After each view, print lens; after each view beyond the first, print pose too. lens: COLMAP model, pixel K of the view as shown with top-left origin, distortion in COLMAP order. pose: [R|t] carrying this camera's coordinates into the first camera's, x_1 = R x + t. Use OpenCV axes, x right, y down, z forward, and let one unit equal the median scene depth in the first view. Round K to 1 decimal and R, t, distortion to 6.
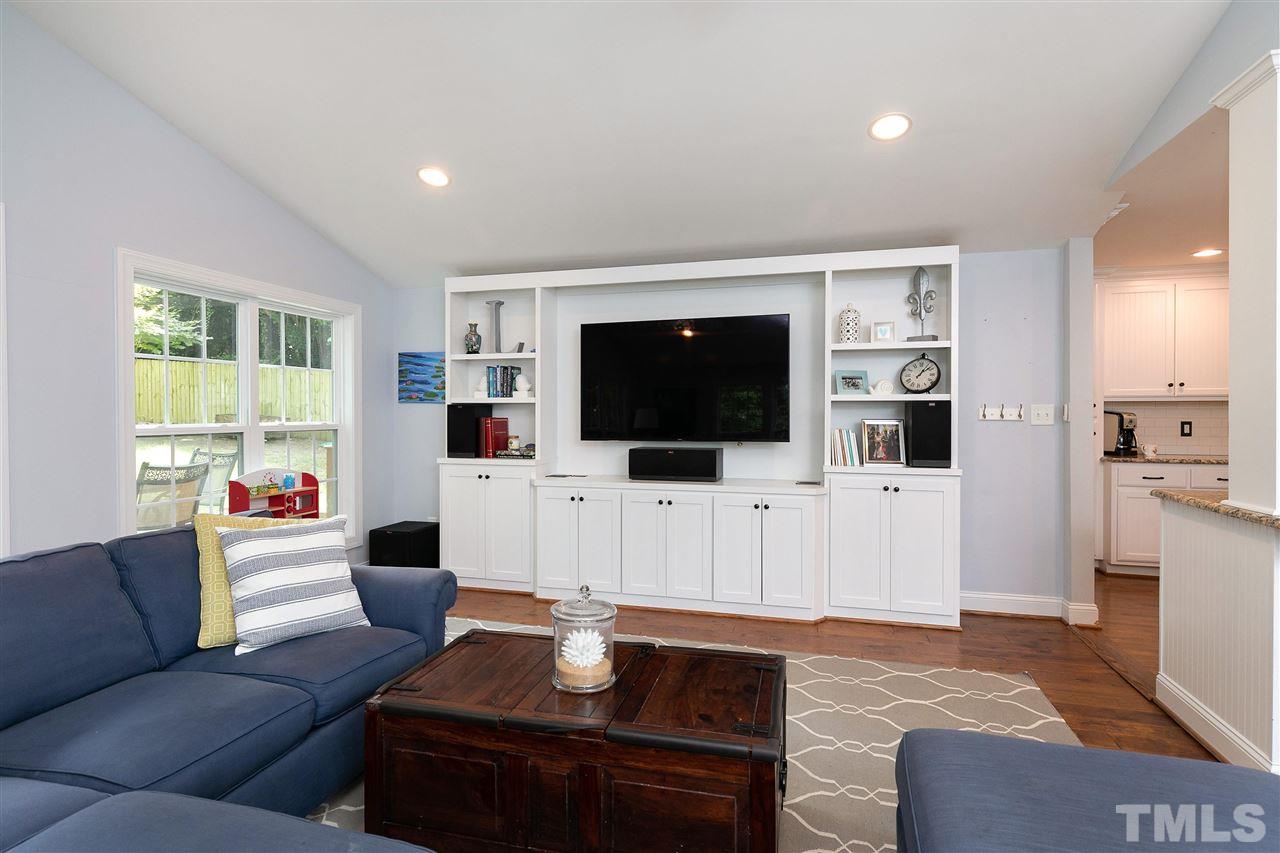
lens RADIAL K [[645.4, 0, 637.6], [0, 645.4, 419.5], [0, 0, 1]] dist [-0.000942, 0.000345]
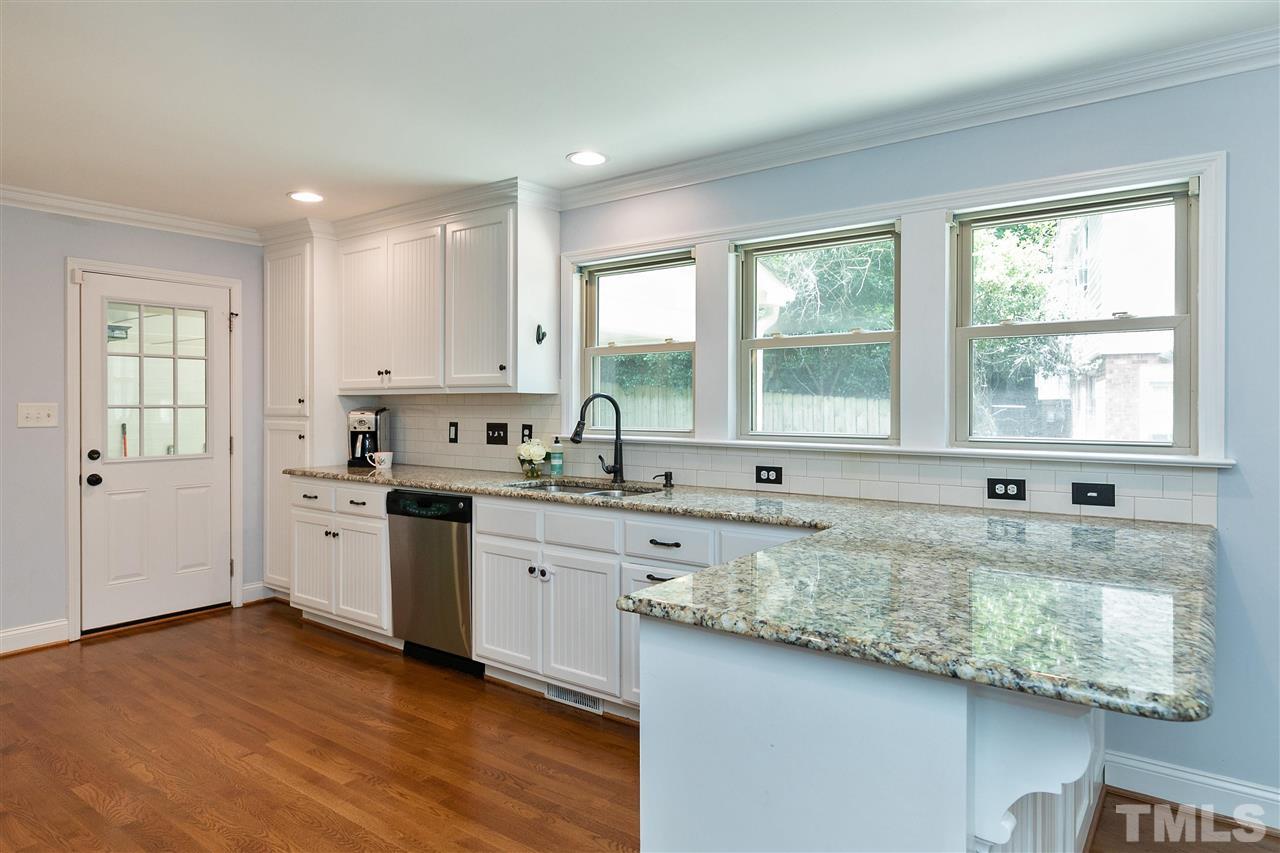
lens RADIAL K [[806.1, 0, 676.7], [0, 806.1, 408.8], [0, 0, 1]] dist [0.001405, -0.006867]
pose [[0.920983, 0.006683, -0.389545, 1.478511], [-0.005868, 0.999977, 0.003280, -0.017301], [0.389558, -0.000735, 0.921002, 0.270859]]
